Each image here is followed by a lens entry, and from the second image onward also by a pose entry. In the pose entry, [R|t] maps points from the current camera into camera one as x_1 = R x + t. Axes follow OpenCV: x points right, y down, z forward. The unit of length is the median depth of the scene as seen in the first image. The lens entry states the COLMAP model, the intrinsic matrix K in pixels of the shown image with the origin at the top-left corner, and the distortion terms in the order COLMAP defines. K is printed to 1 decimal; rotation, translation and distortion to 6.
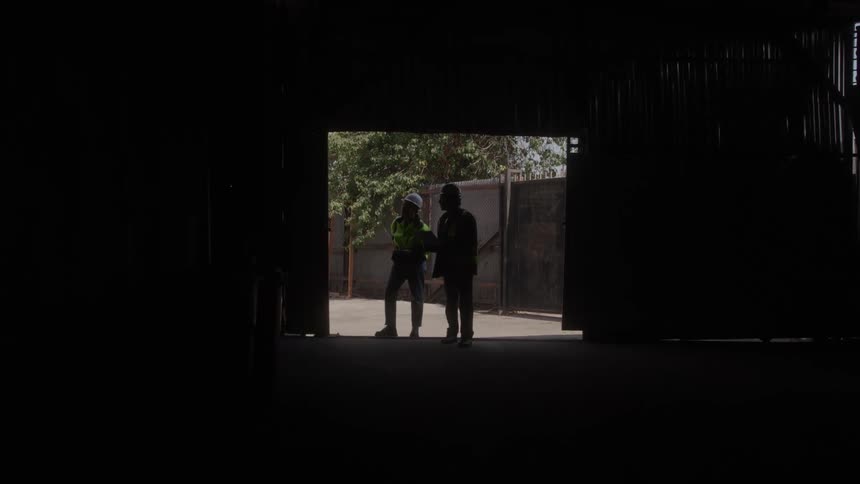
lens RADIAL K [[1056.7, 0, 428.2], [0, 1056.7, 241.2], [0, 0, 1]] dist [-0.008668, 0.020865]
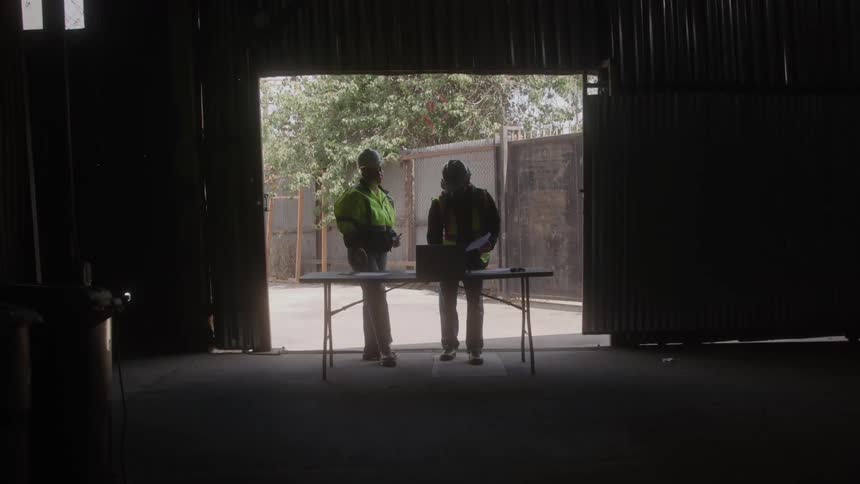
lens RADIAL K [[1055.4, 0, 430.0], [0, 1055.4, 238.3], [0, 0, 1]] dist [-0.015182, -0.022006]
pose [[0.999504, -0.031364, 0.002926, 0.011349], [0.031276, 0.999157, 0.026595, -0.003944], [-0.003758, -0.026491, 0.999642, 0.154495]]
